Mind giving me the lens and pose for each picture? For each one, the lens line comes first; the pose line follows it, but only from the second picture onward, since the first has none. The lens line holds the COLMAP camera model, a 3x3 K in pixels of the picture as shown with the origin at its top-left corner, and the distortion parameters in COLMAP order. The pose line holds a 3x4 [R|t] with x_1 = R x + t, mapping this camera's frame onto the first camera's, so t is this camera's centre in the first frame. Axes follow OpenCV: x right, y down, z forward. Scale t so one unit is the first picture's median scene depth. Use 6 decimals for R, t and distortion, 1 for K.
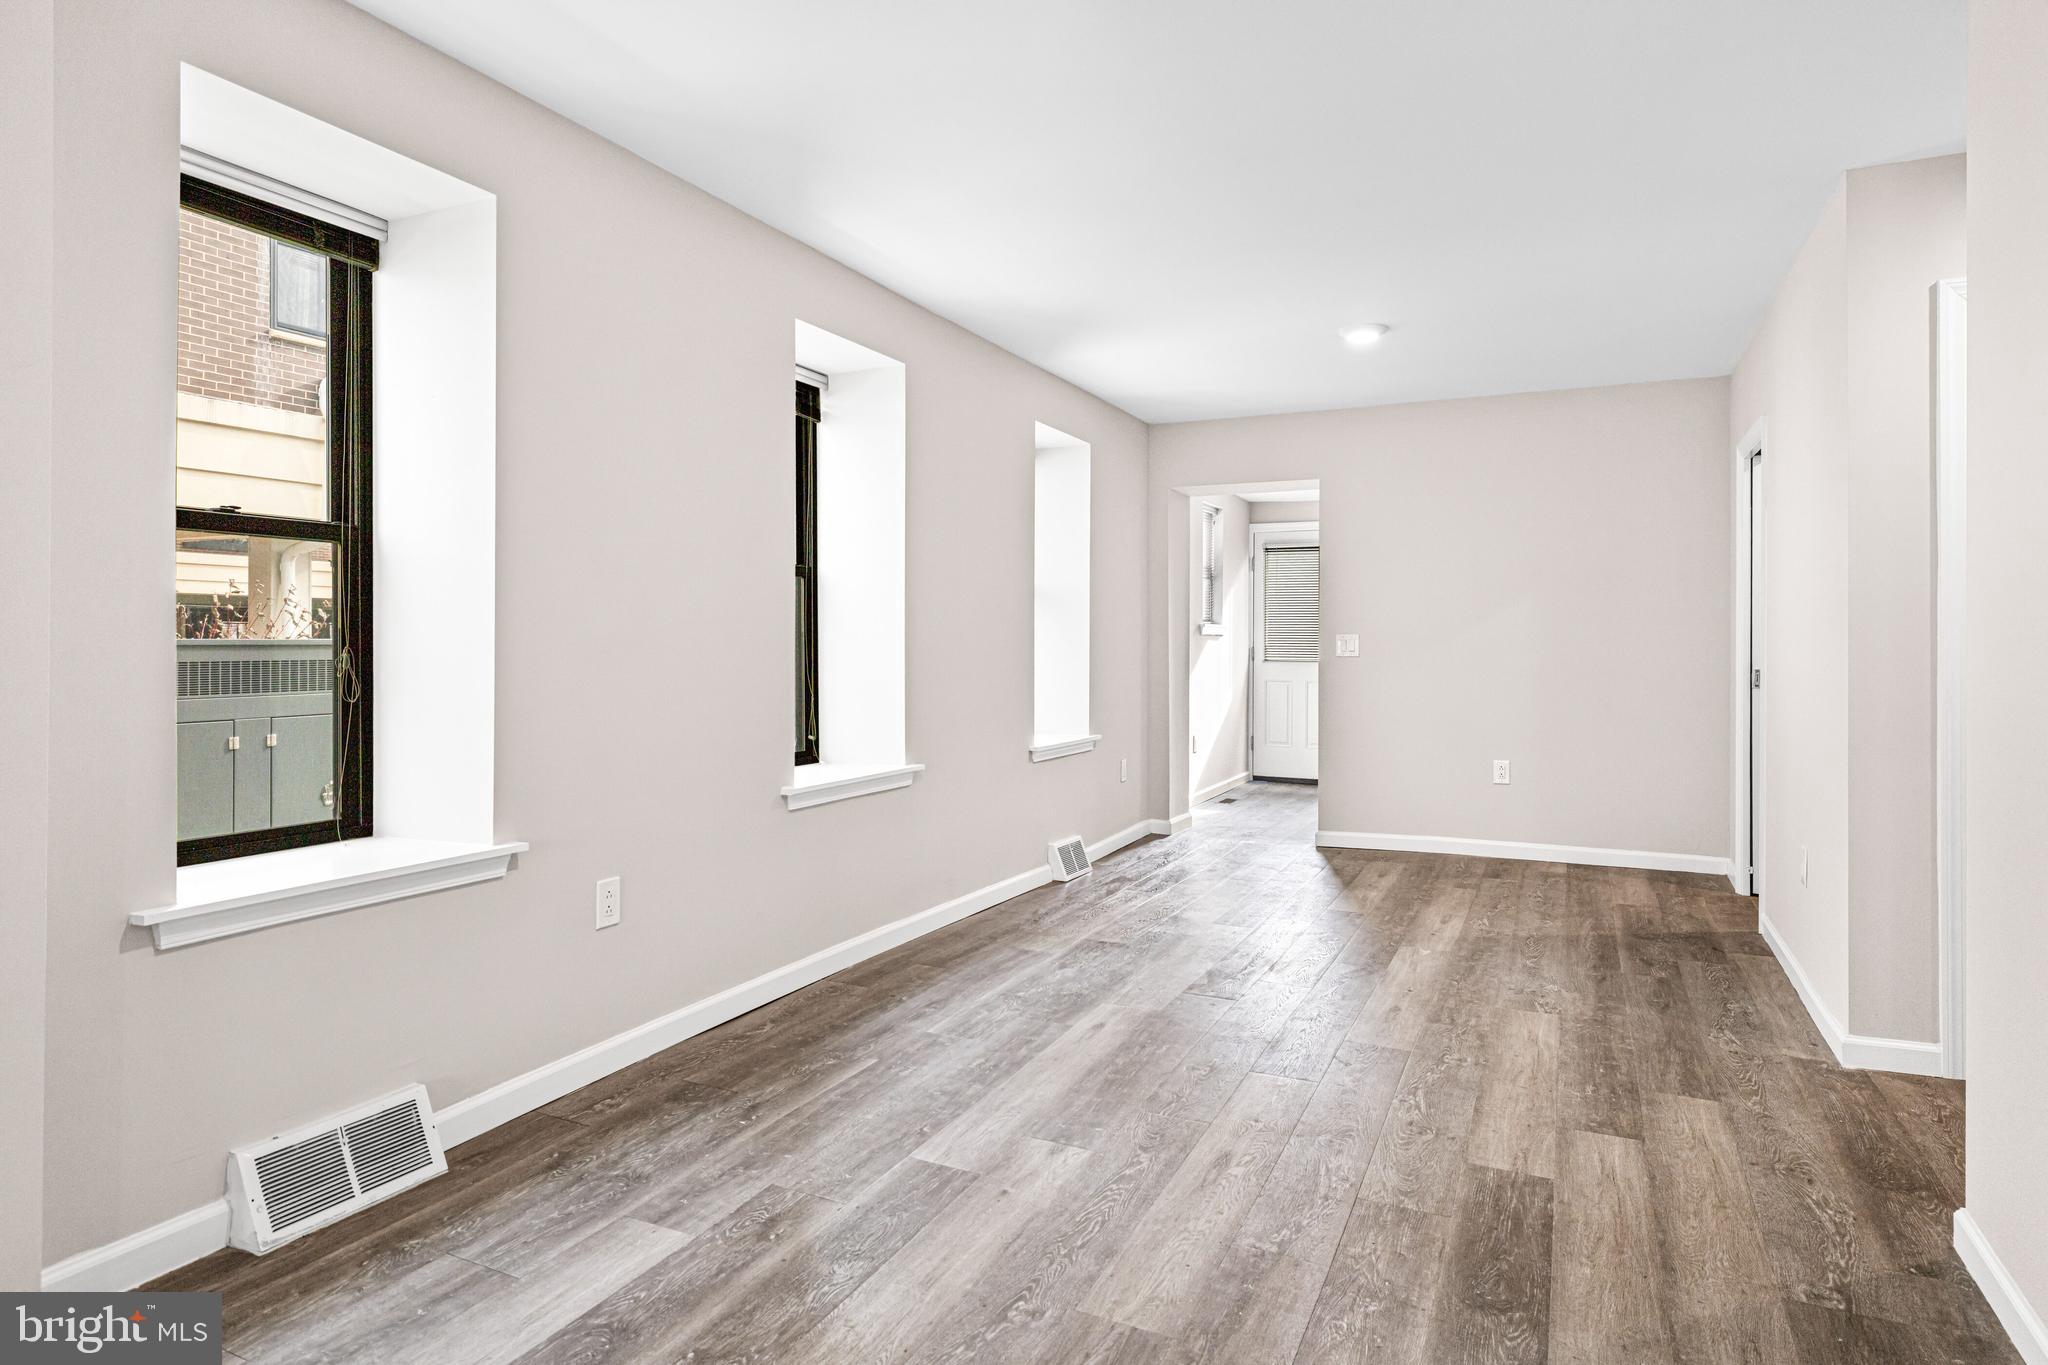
lens RADIAL K [[1181.6, 0, 1006.7], [0, 1181.6, 630.1], [0, 0, 1]] dist [0.011381, -0.007754]
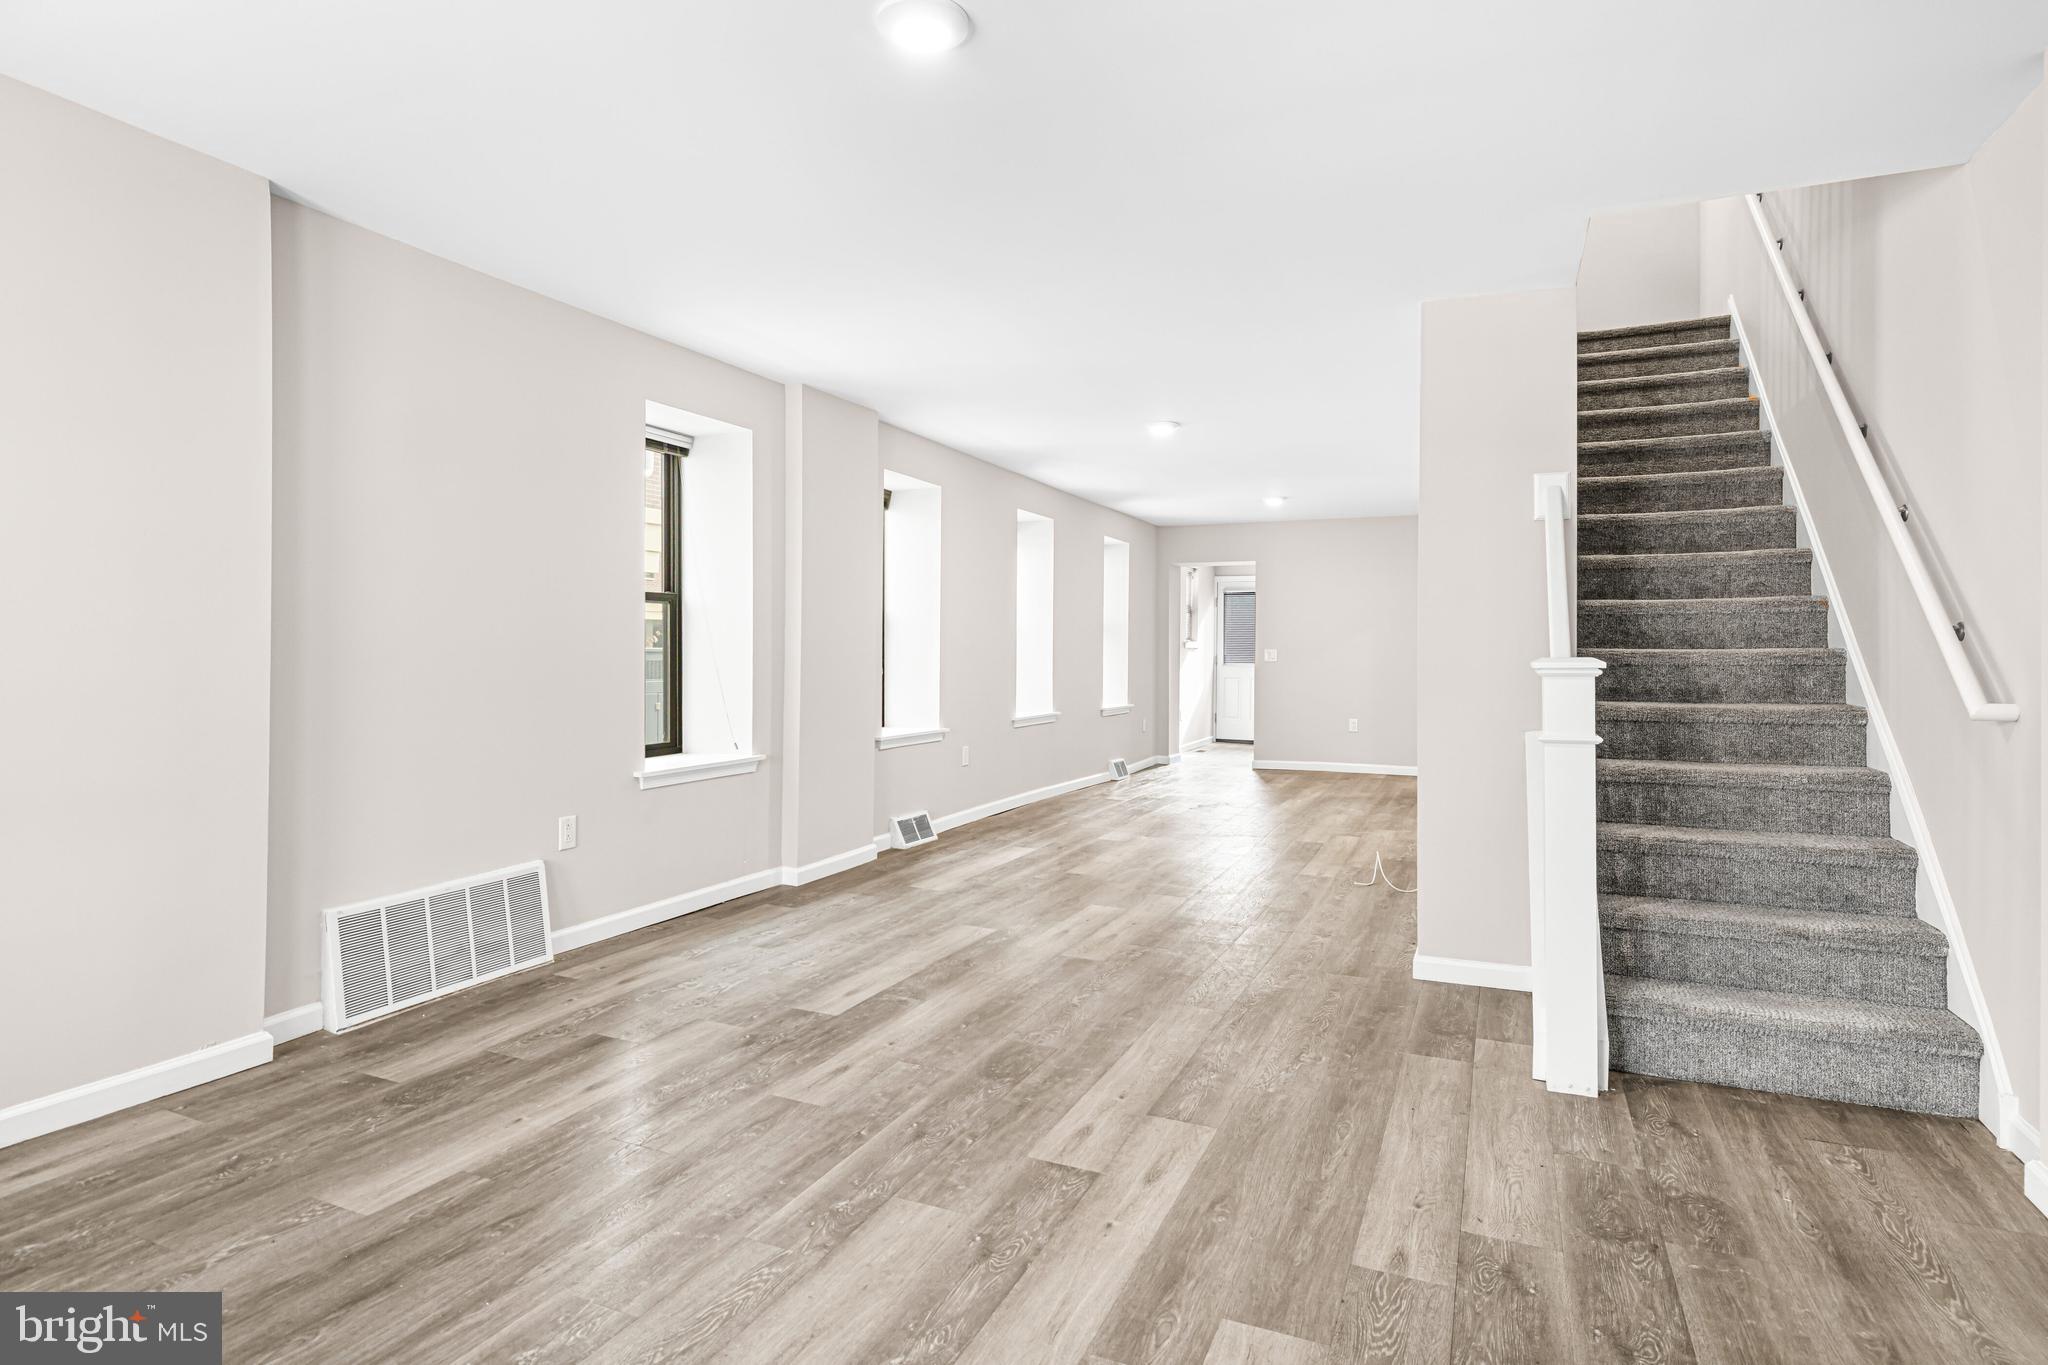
lens RADIAL K [[1088.1, 0, 1010.8], [0, 1088.1, 647.6], [0, 0, 1]] dist [0.001288, 0.000867]
pose [[0.999700, 0.006957, 0.023505, -0.290867], [-0.007150, 0.999941, 0.008135, -0.020189], [-0.023447, -0.008301, 0.999691, -1.287301]]
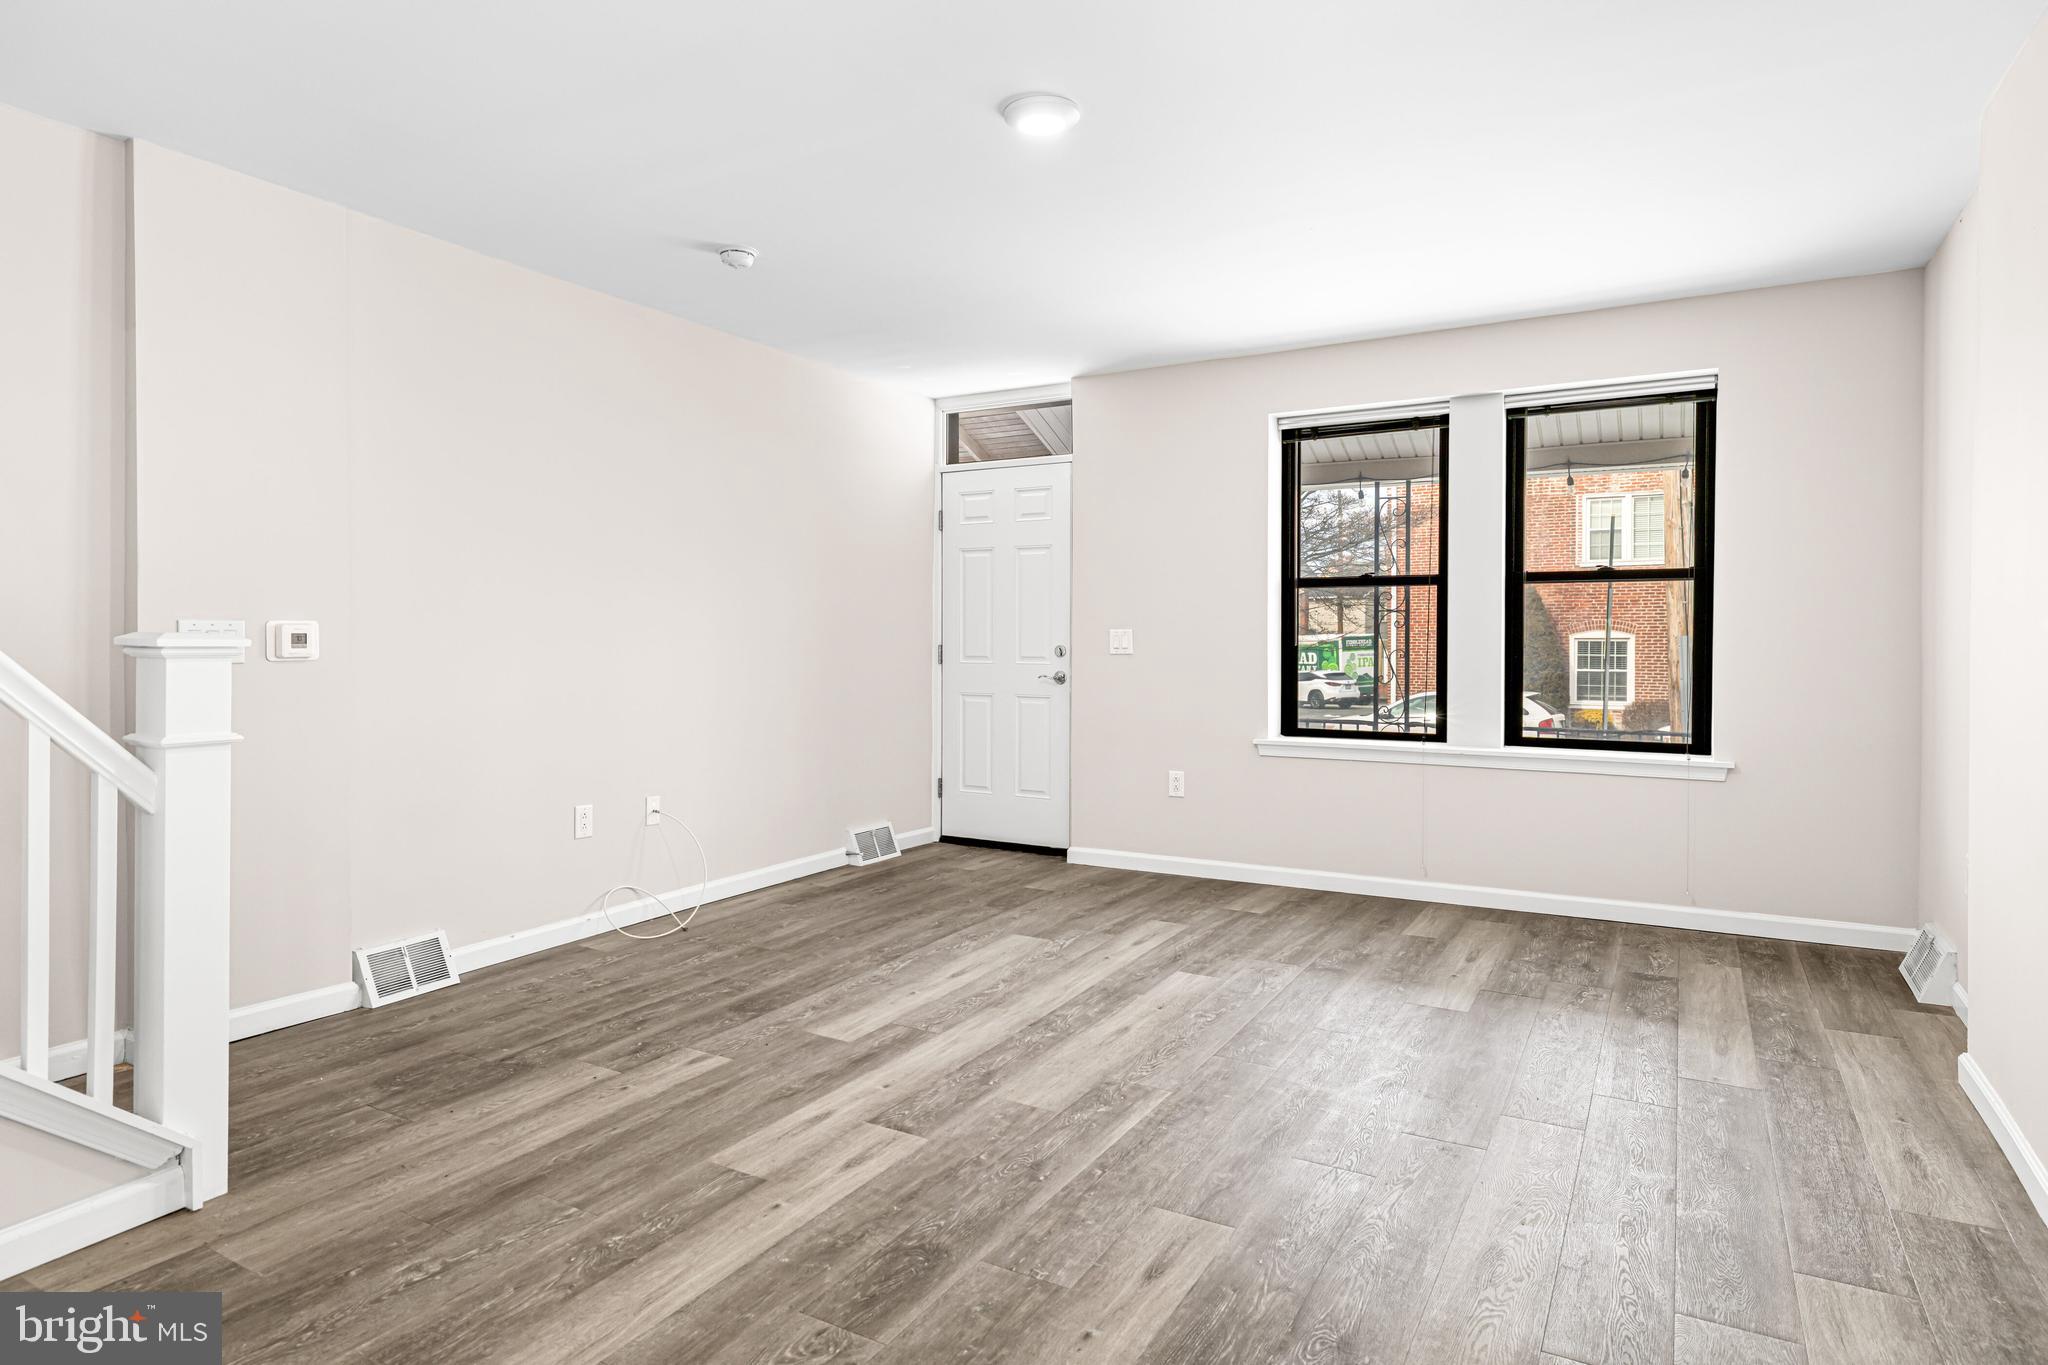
lens RADIAL K [[1149.8, 0, 1017.7], [0, 1149.8, 662.6], [0, 0, 1]] dist [-0.015951, 0.001396]
pose [[-0.997168, -0.004741, 0.075062, -0.382449], [-0.003641, 0.999884, 0.014791, -0.001034], [-0.075123, 0.014476, -0.997069, 0.312393]]
